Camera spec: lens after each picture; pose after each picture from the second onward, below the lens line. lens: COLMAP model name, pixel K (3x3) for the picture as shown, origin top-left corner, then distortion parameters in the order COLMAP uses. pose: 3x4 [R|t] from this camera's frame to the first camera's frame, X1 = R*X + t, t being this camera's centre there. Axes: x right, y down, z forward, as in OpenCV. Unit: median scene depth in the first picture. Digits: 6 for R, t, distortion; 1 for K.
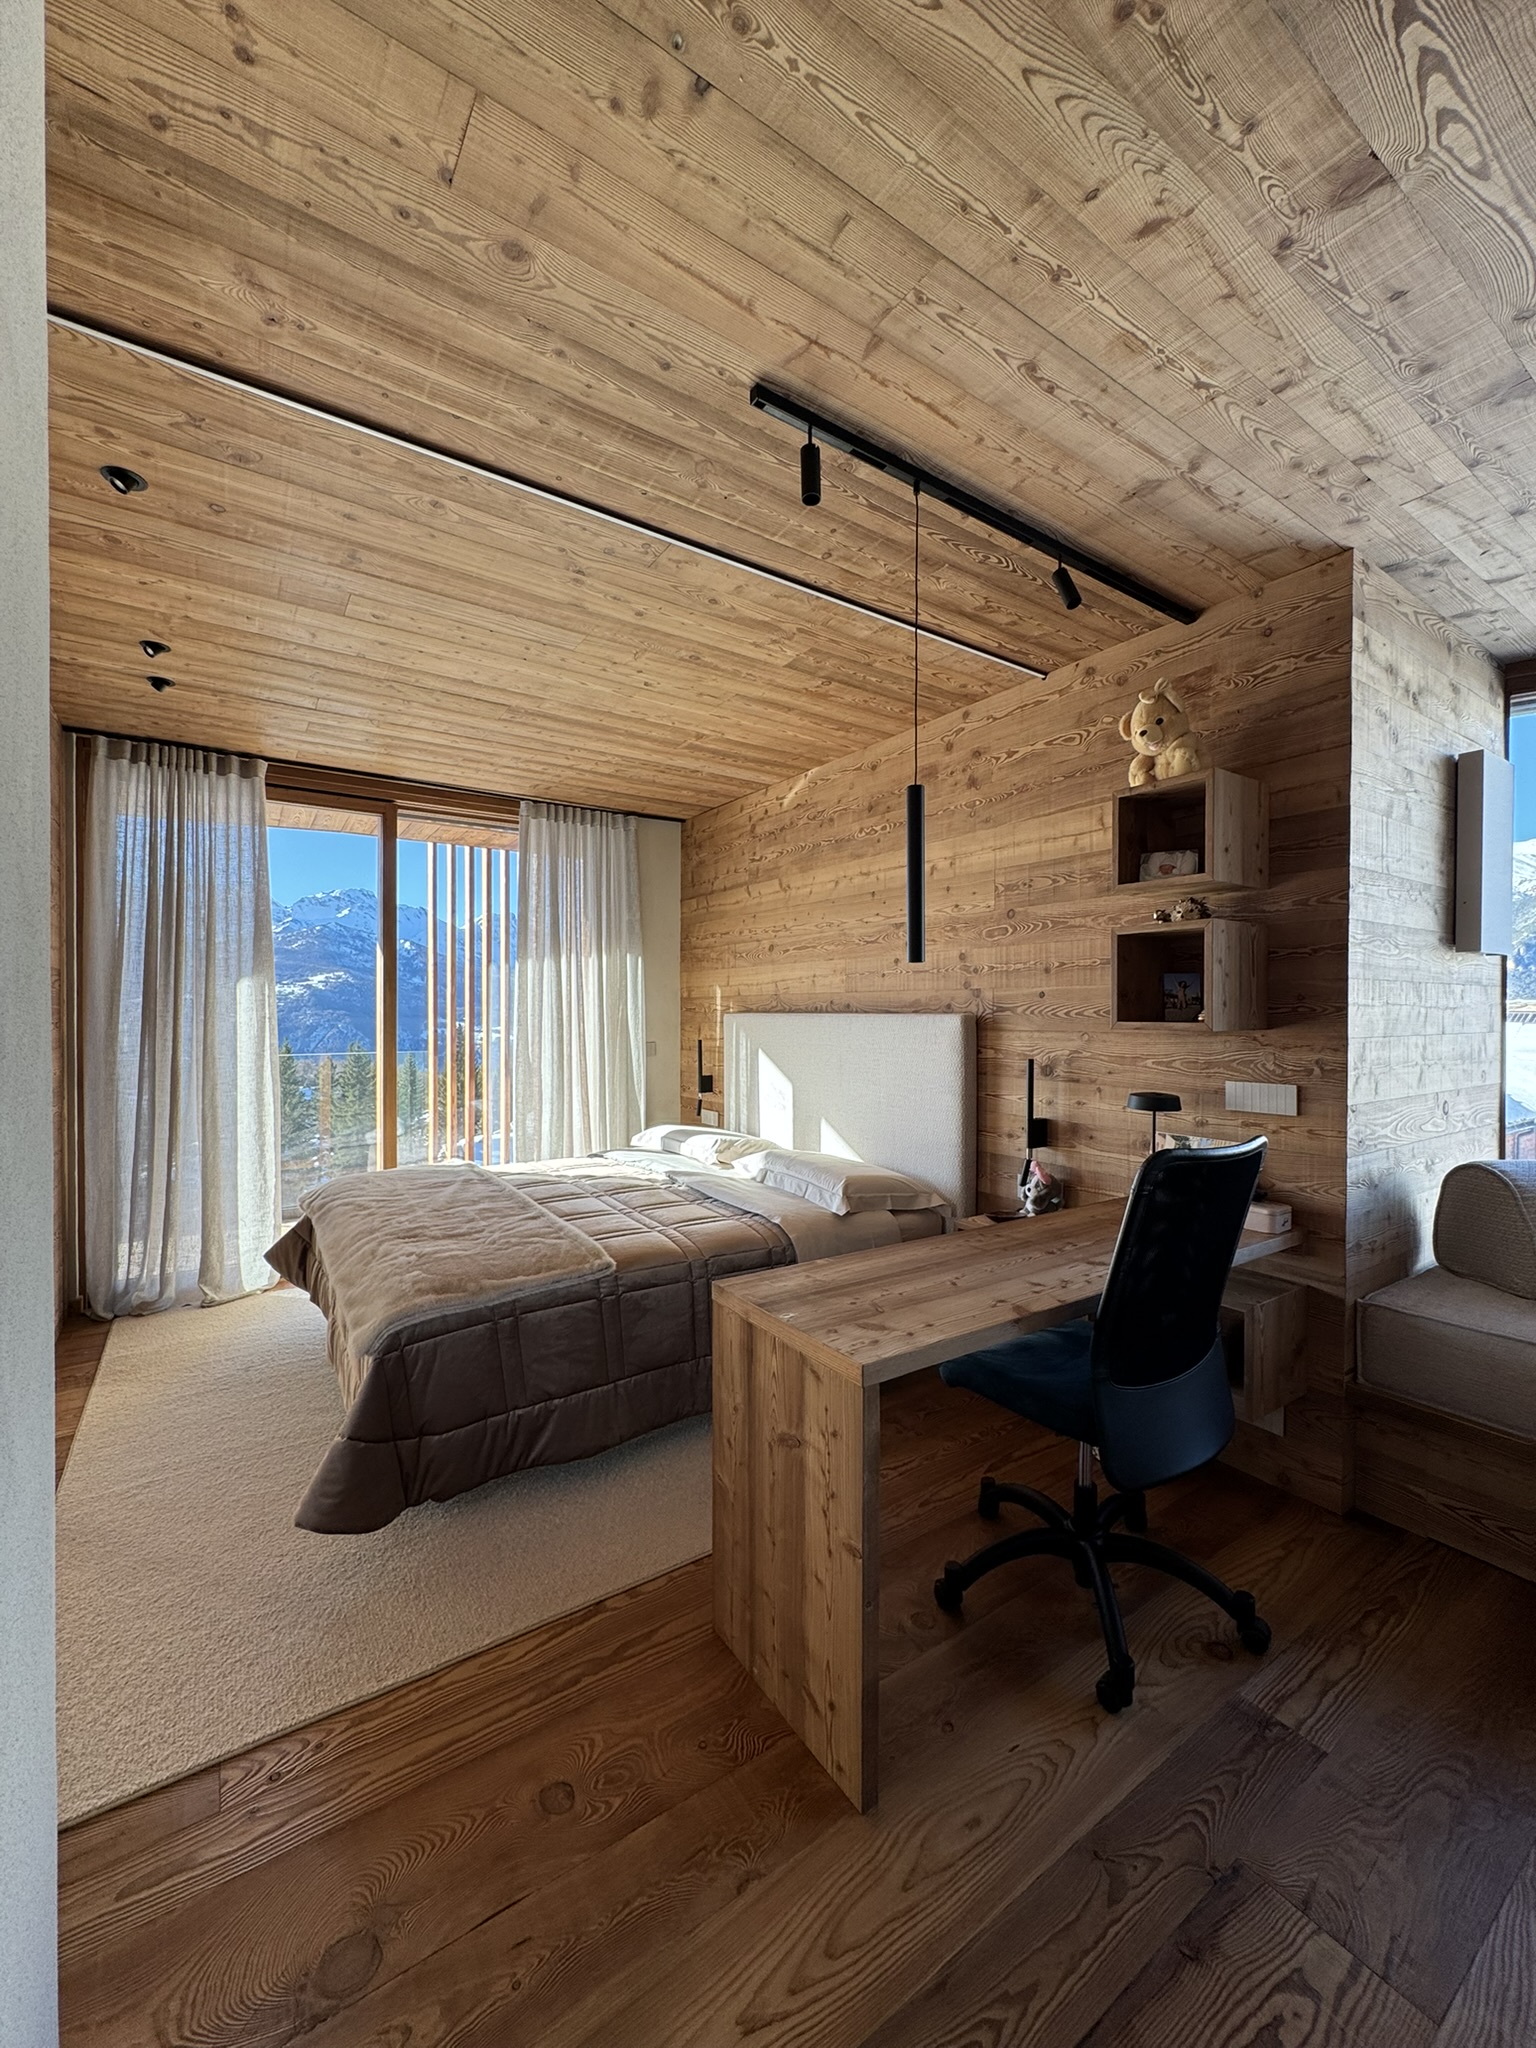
lens RADIAL K [[815.5, 0, 768.0], [0, 815.5, 1024.0], [0, 0, 1]] dist [0.000838, 0.000061]
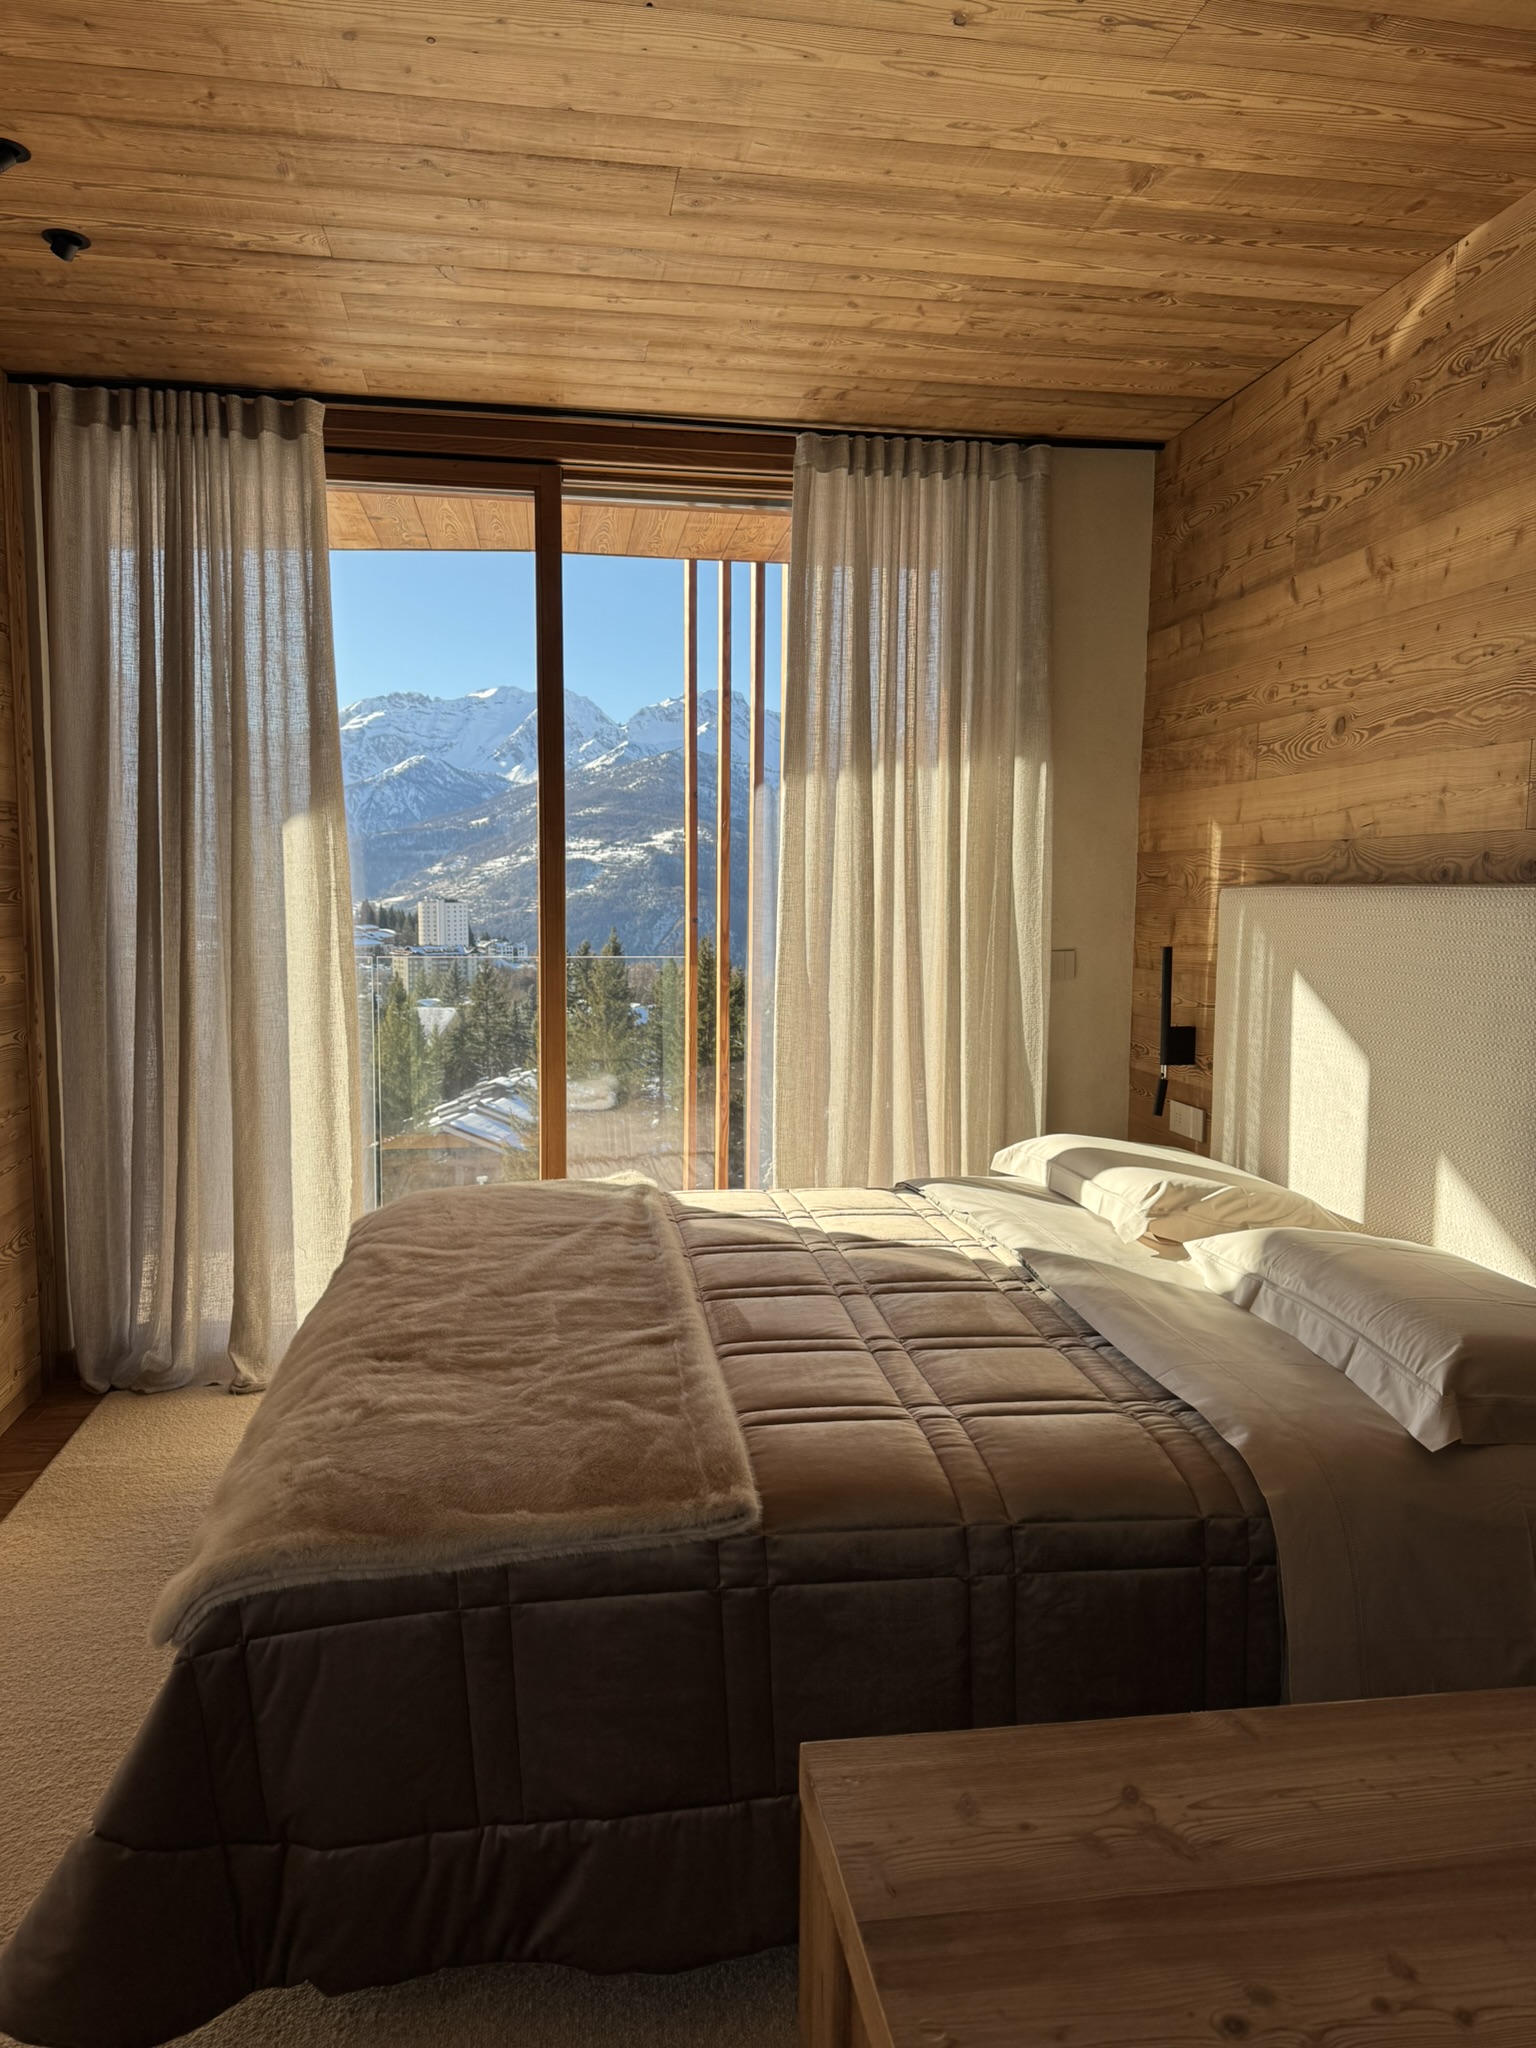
lens RADIAL K [[1400.9, 0, 795.1], [0, 1400.9, 1034.0], [0, 0, 1]] dist [0.046631, -0.054534]
pose [[0.906841, 0.048021, -0.418729, 0.068387], [-0.012000, 0.996027, 0.088239, 0.002455], [0.421303, -0.074994, 0.903814, 0.268351]]
